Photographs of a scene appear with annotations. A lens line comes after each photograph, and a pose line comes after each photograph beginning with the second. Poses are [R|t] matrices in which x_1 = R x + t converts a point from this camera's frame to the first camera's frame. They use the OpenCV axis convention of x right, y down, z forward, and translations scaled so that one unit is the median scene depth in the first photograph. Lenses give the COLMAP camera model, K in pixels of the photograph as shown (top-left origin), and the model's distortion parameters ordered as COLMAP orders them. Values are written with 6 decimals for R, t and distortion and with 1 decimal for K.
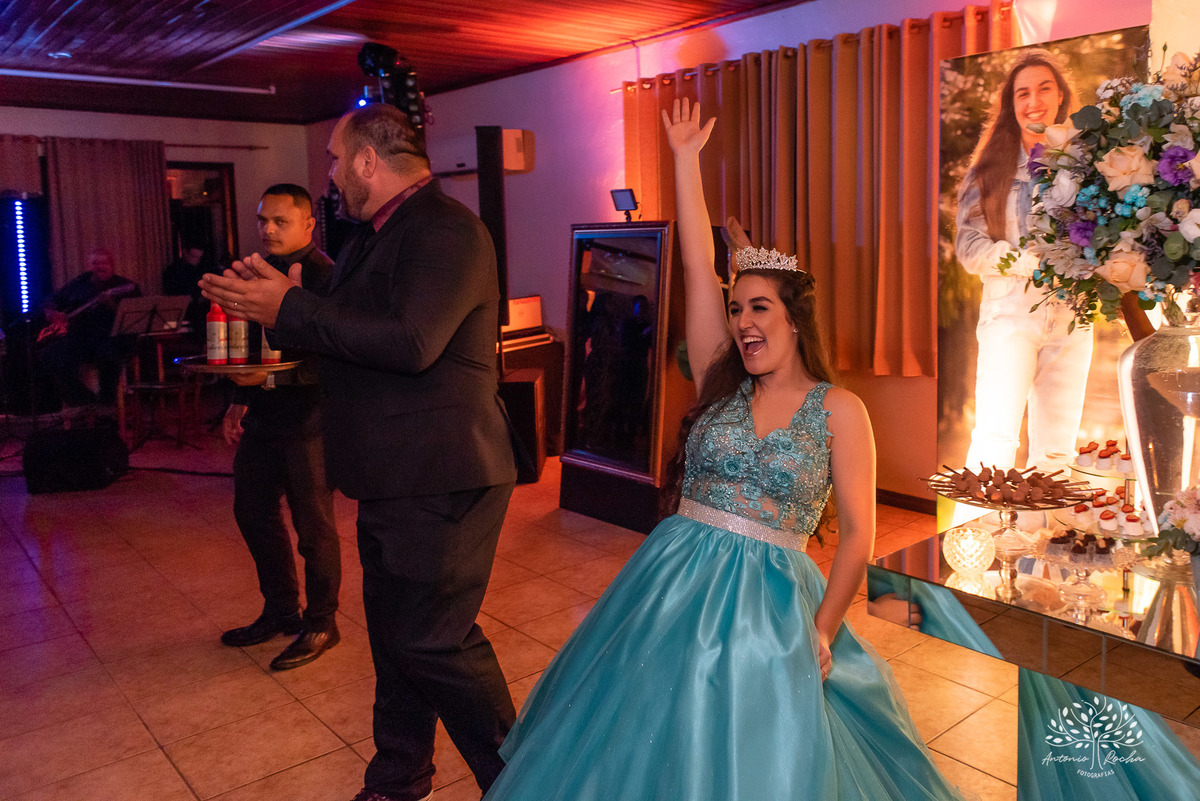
lens RADIAL K [[932.4, 0, 706.3], [0, 932.4, 328.5], [0, 0, 1]] dist [0.035599, -0.020334]
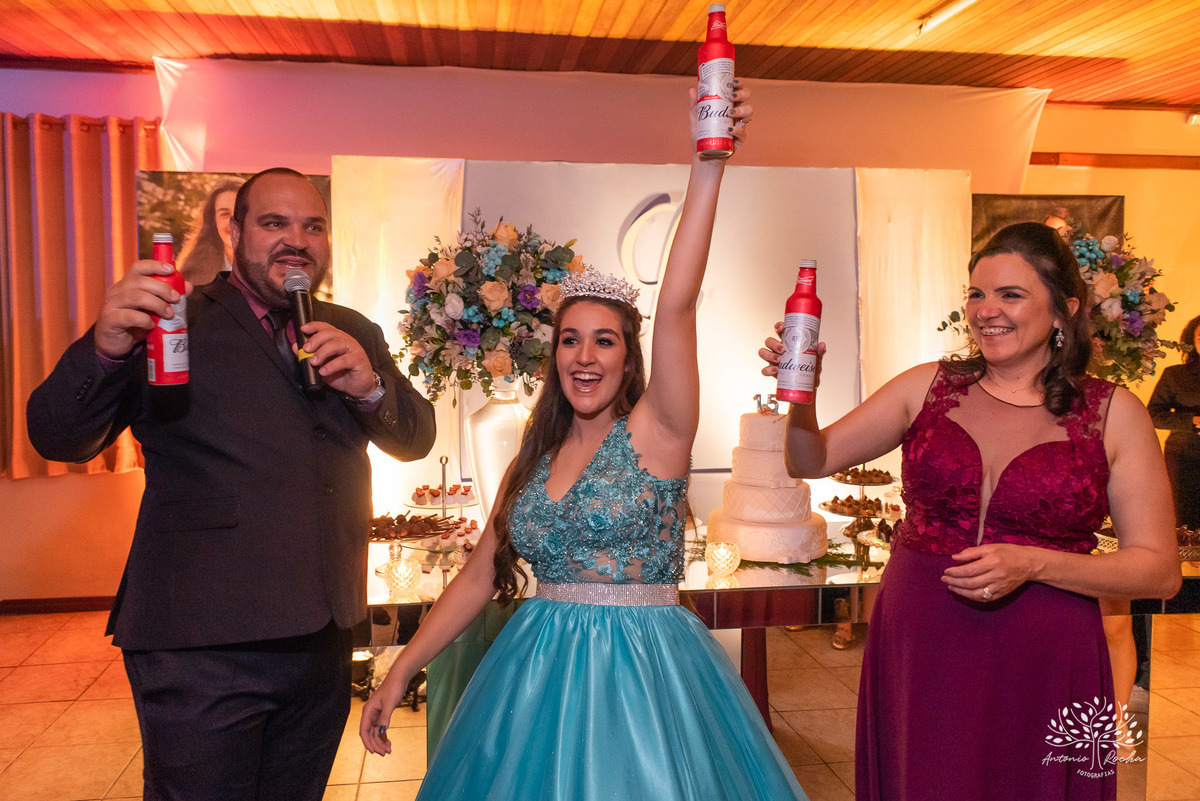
lens RADIAL K [[866.7, 0, 562.5], [0, 866.7, 394.7], [0, 0, 1]] dist [0.018628, -0.008603]
pose [[0.593894, -0.041985, 0.803447, -0.272359], [0.065368, 0.997854, 0.003826, -0.003601], [-0.801884, 0.050247, 0.595364, 0.035154]]
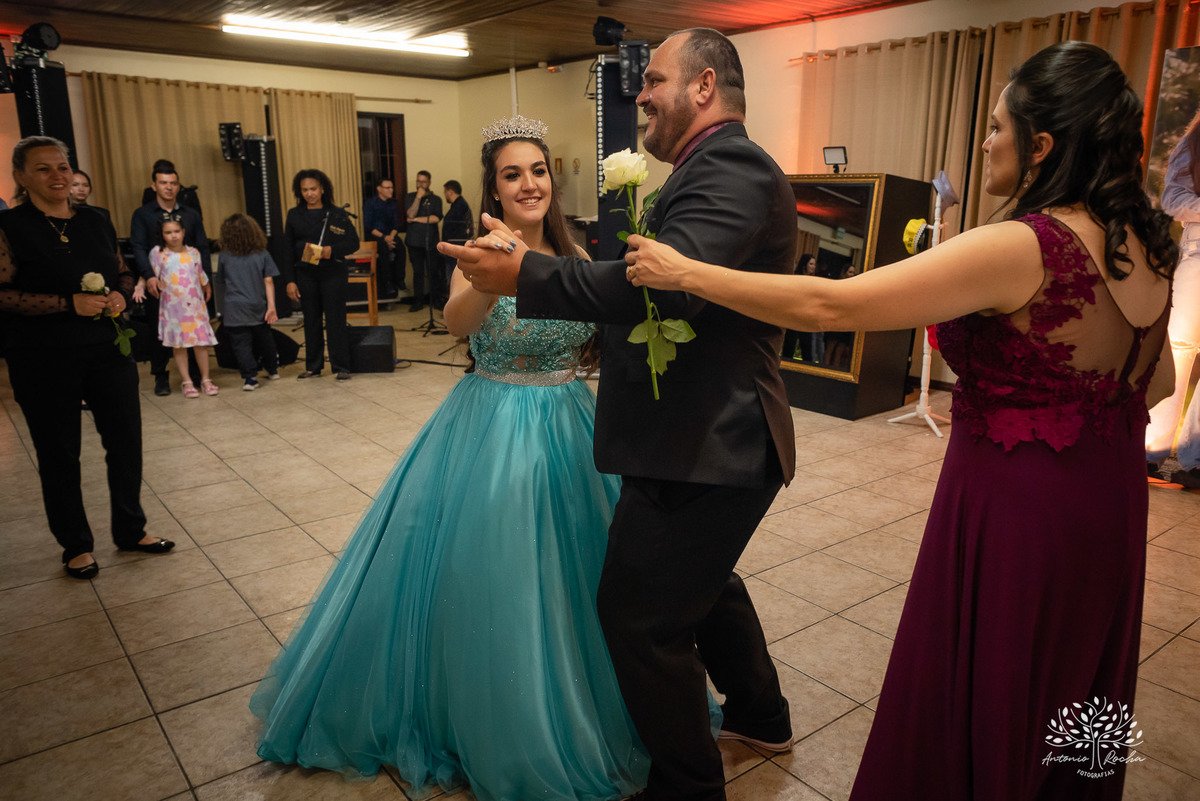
lens RADIAL K [[866.7, 0, 630.3], [0, 866.7, 404.4], [0, 0, 1]] dist [0.018628, -0.008603]
pose [[0.997275, 0.043757, -0.059404, -0.393419], [-0.034883, 0.989114, 0.142954, 0.048446], [0.065012, -0.140492, 0.987945, -0.296253]]
